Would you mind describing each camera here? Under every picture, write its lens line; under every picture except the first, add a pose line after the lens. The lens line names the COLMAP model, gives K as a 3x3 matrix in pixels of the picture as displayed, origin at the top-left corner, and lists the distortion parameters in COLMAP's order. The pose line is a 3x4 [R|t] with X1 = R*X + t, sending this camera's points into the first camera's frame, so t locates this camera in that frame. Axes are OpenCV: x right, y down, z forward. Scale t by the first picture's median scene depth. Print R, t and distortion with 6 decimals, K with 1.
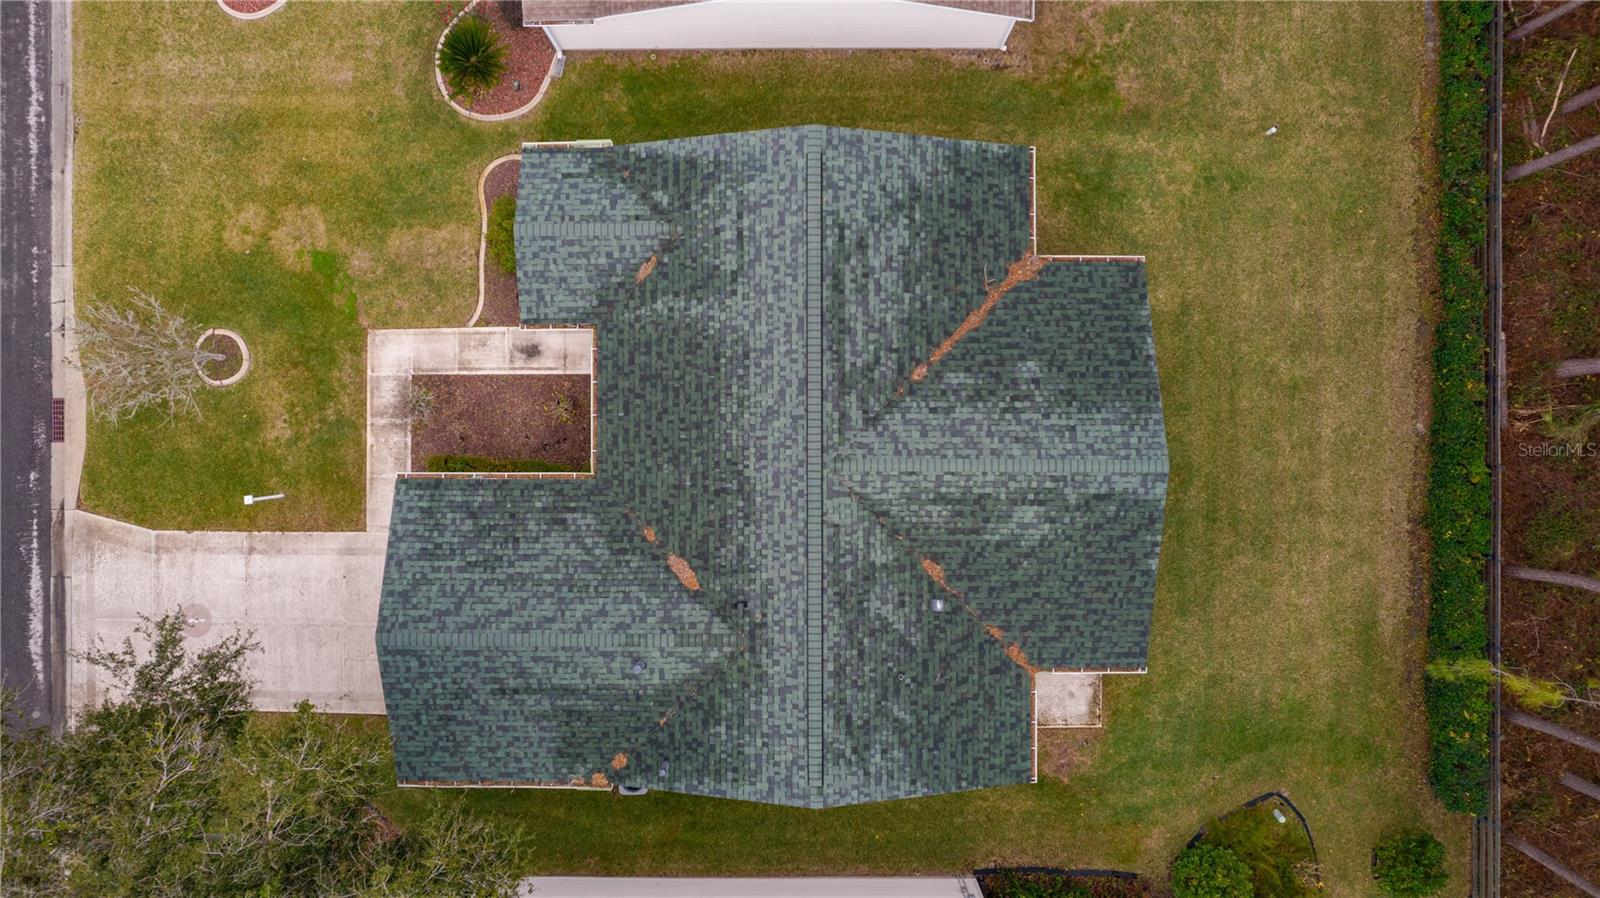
lens RADIAL K [[1030.8, 0, 799.1], [0, 1030.8, 441.9], [0, 0, 1]] dist [-0.072186, 0.063621]
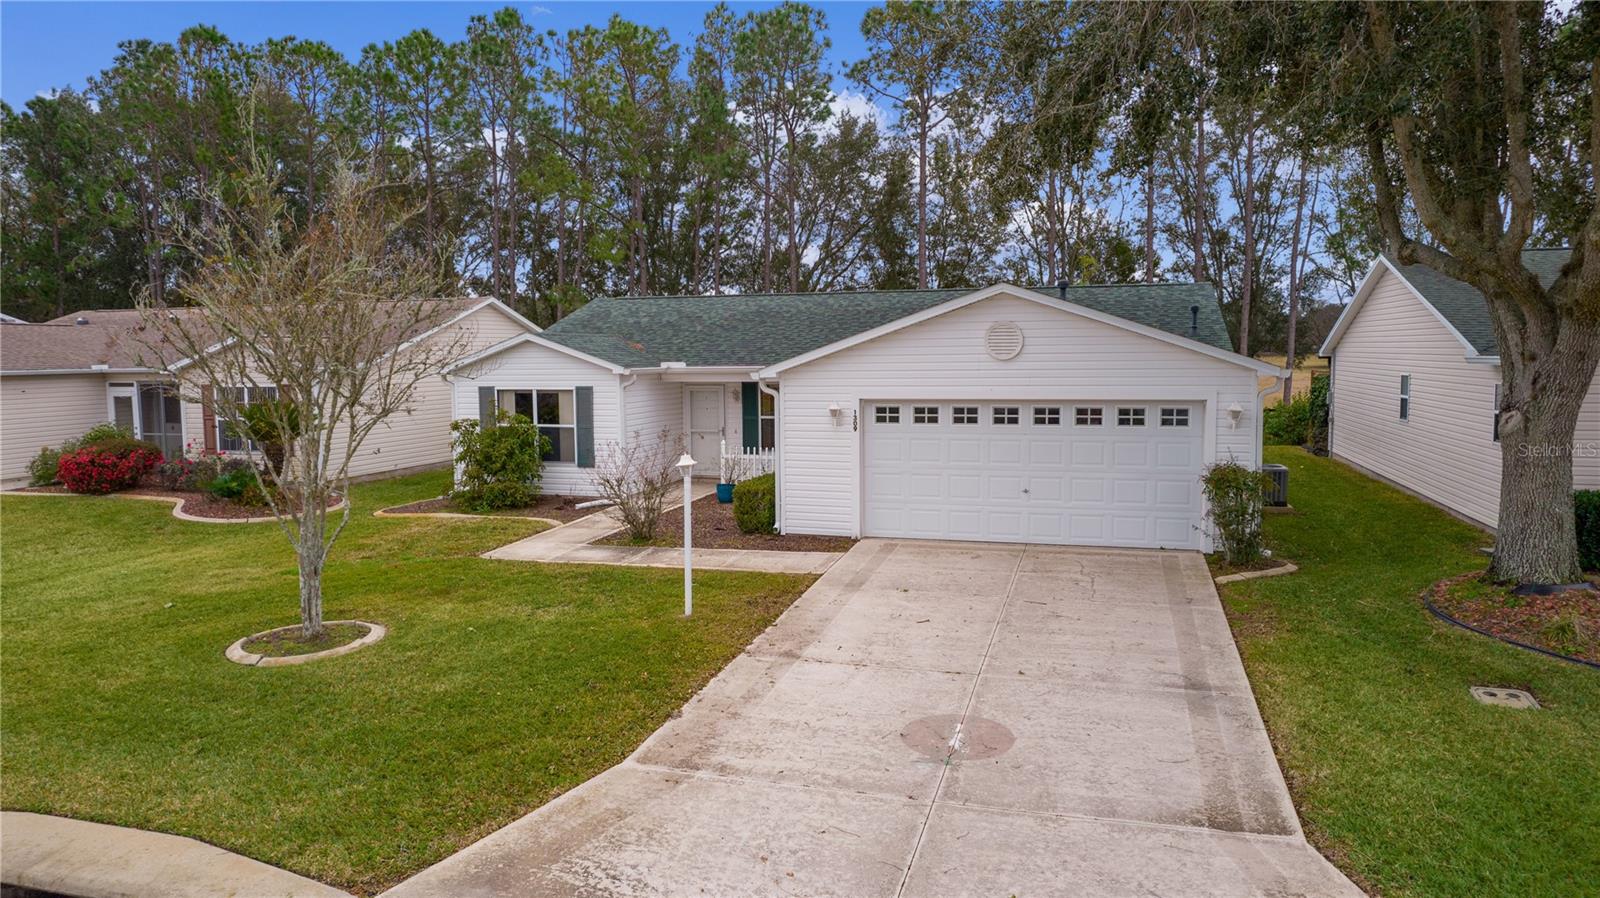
lens RADIAL K [[1037.0, 0, 799.6], [0, 1037.0, 439.0], [0, 0, 1]] dist [-0.081183, 0.075468]
pose [[0.286684, -0.087905, 0.953984, -1.021847], [0.957960, 0.014714, -0.286523, 0.249468], [0.011150, 0.996020, 0.088428, 1.011155]]
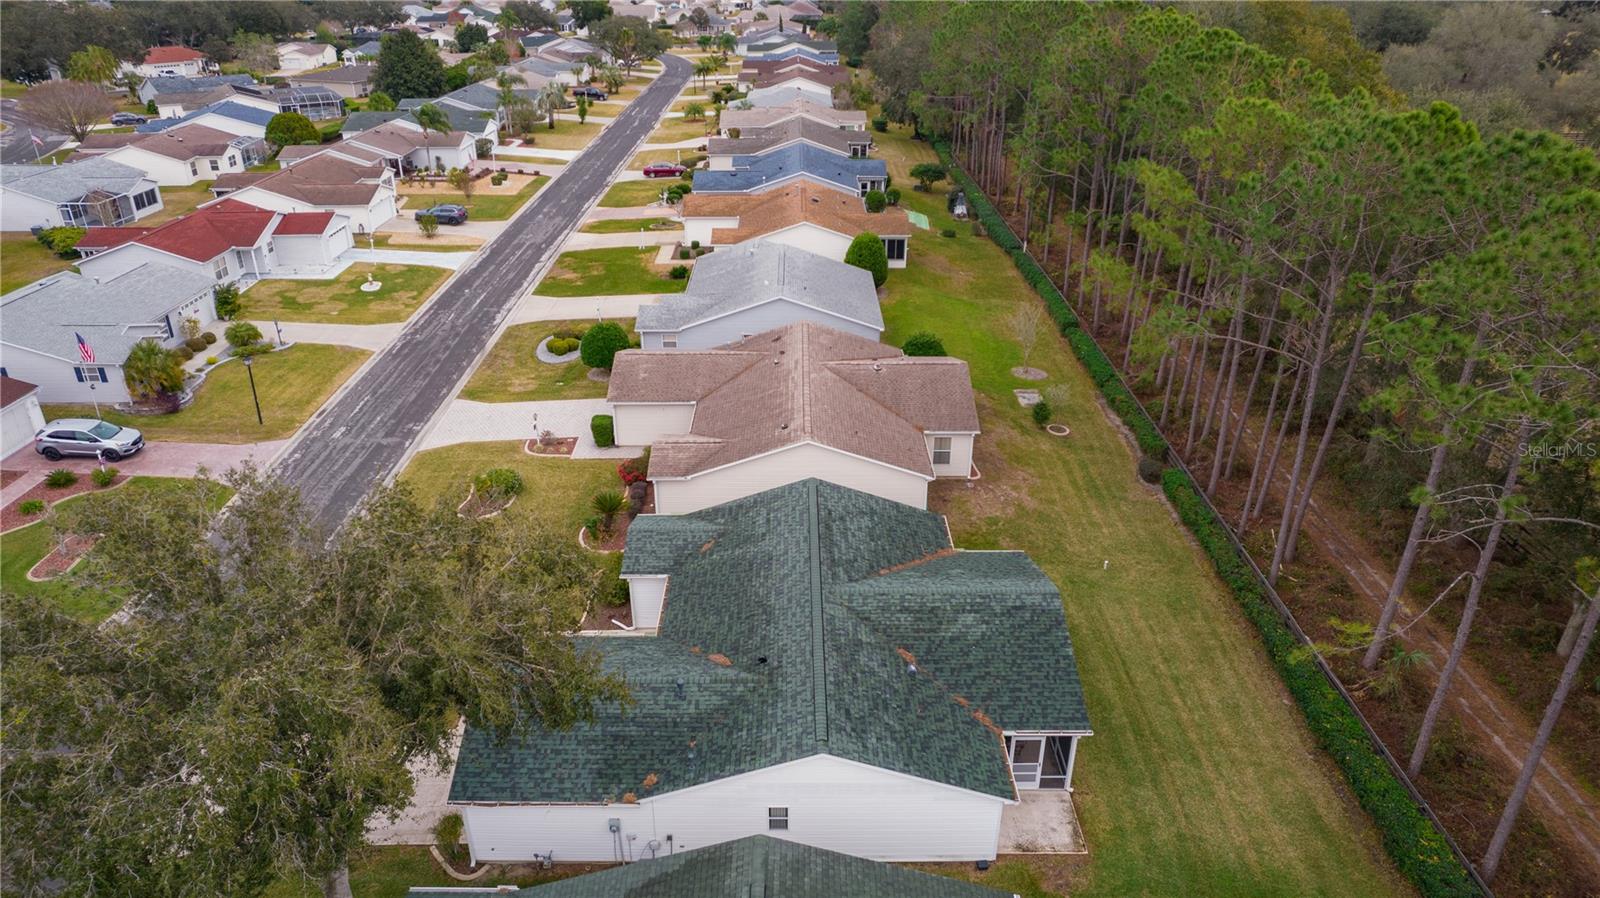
lens RADIAL K [[1037.0, 0, 799.6], [0, 1037.0, 439.0], [0, 0, 1]] dist [-0.081183, 0.075468]
pose [[0.999988, 0.000338, 0.004933, -0.015093], [0.004292, 0.435783, -0.900042, 1.201031], [-0.002454, 0.900052, 0.435776, 0.158625]]
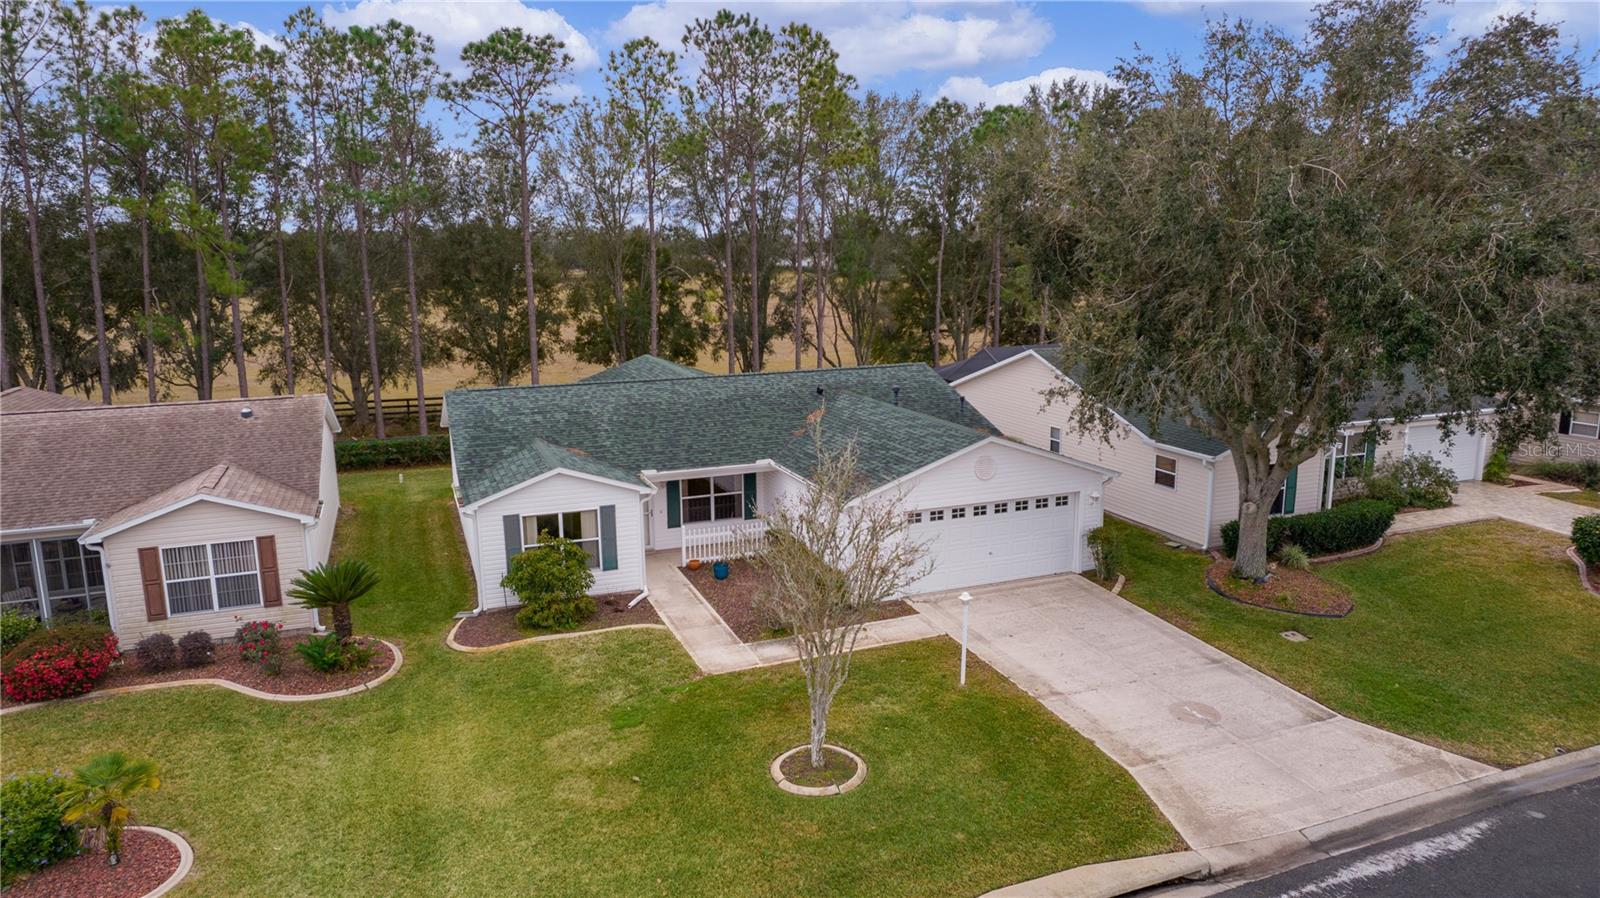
lens RADIAL K [[1030.8, 0, 799.1], [0, 1030.8, 441.9], [0, 0, 1]] dist [-0.072186, 0.063621]
pose [[-0.363747, -0.172422, 0.915401, -1.247257], [0.931449, -0.077403, 0.355545, -0.338445], [0.009551, 0.981977, 0.188757, 0.790967]]
